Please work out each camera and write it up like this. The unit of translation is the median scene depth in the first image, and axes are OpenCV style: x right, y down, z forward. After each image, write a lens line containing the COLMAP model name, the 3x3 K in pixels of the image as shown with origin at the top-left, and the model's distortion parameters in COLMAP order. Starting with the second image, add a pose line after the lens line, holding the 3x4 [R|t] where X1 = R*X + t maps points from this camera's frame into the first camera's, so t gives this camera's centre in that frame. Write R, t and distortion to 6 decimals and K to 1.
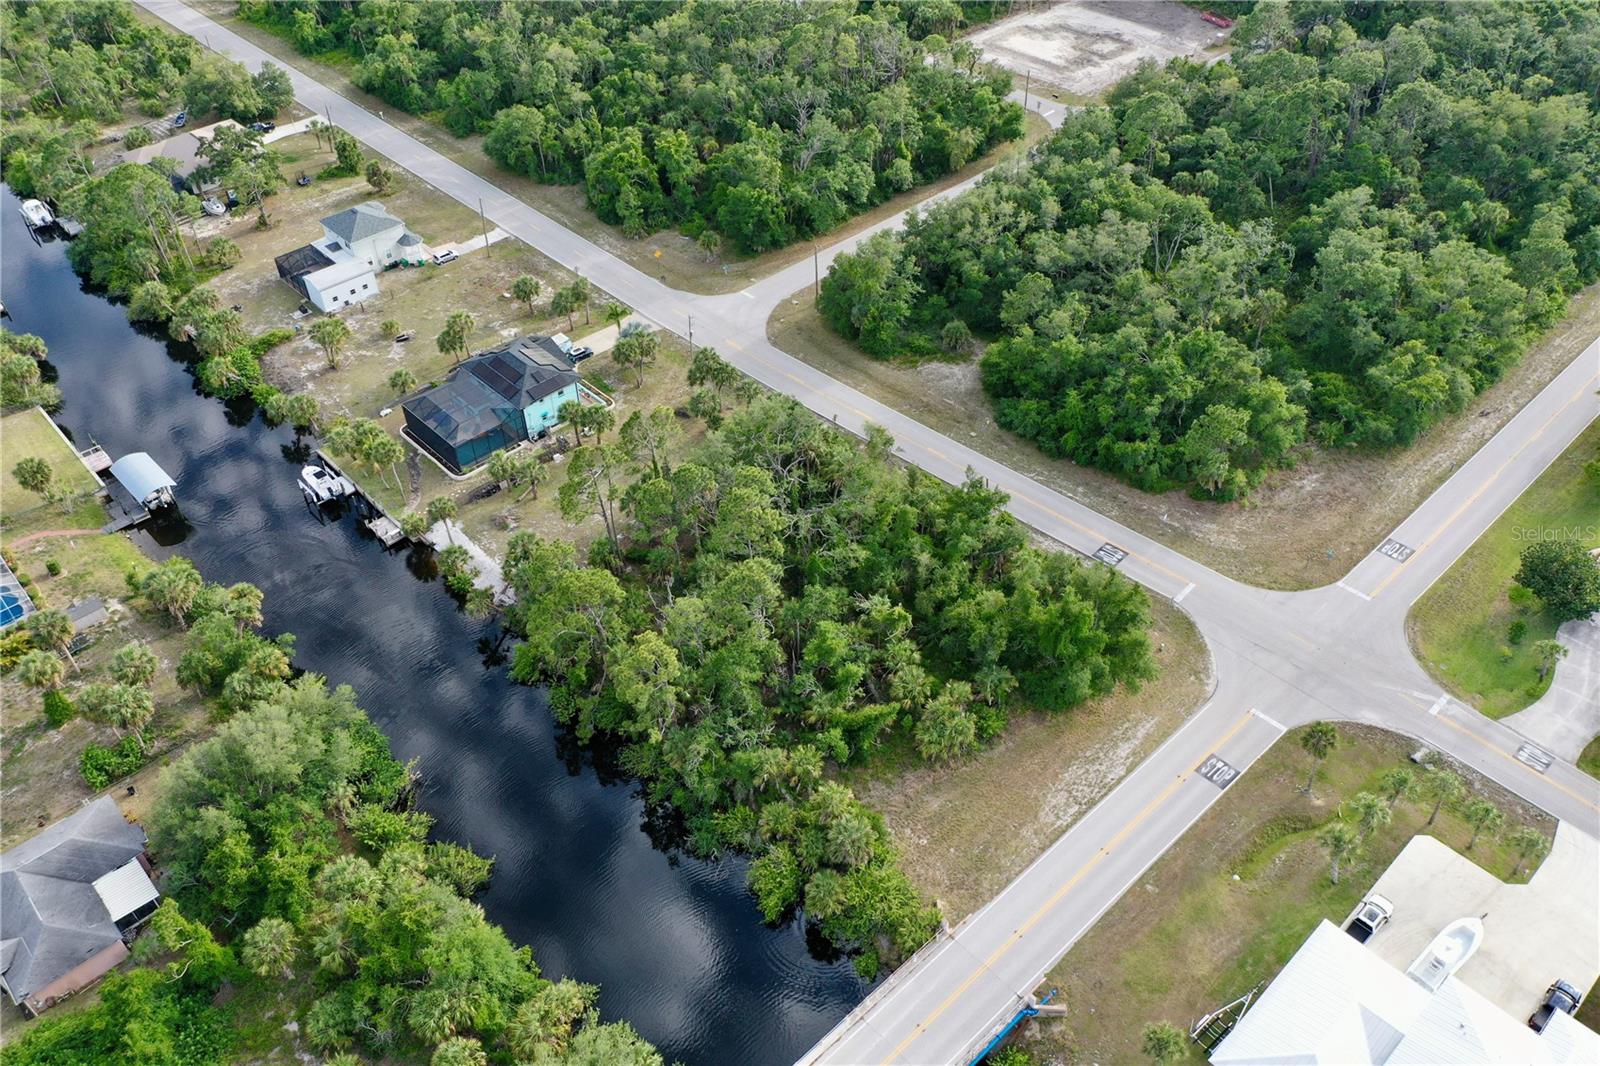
lens RADIAL K [[1267.4, 0, 796.6], [0, 1267.4, 526.2], [0, 0, 1]] dist [-0.001040, -0.002258]
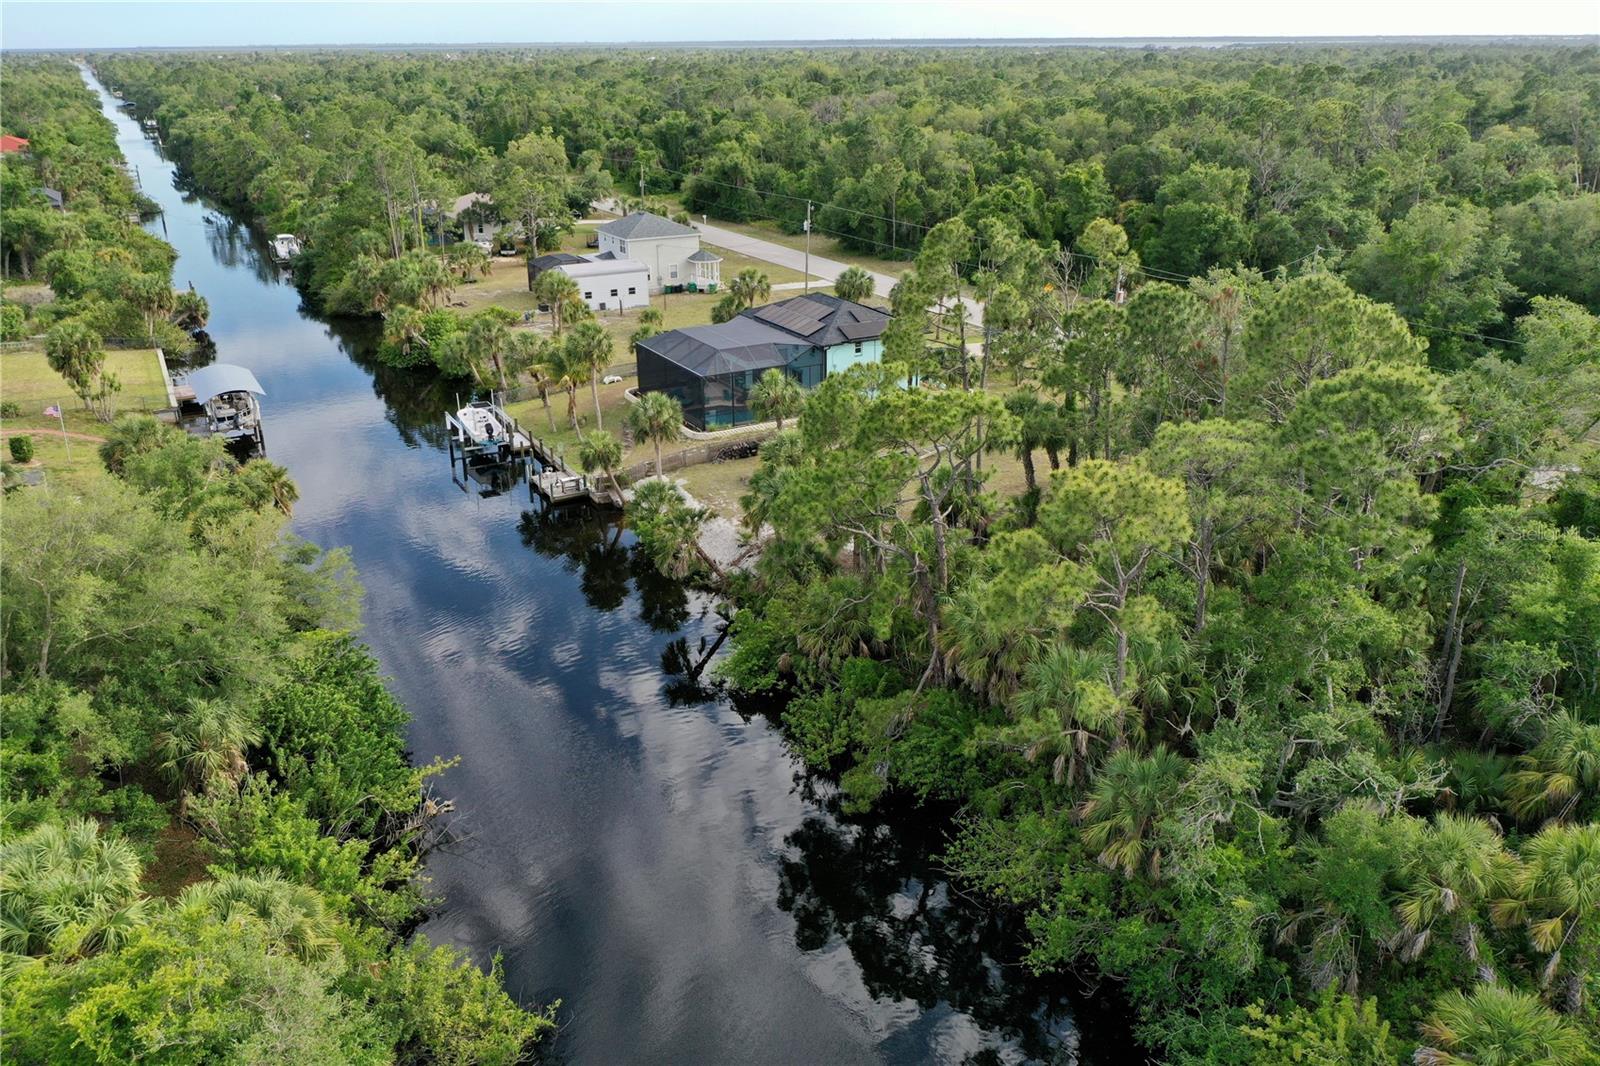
lens RADIAL K [[1267.4, 0, 796.6], [0, 1267.4, 526.2], [0, 0, 1]] dist [-0.001040, -0.002258]
pose [[0.966584, 0.105221, -0.233759, -0.070643], [-0.178979, 0.929830, -0.321531, 0.149475], [0.183524, 0.352625, 0.917592, 0.413421]]
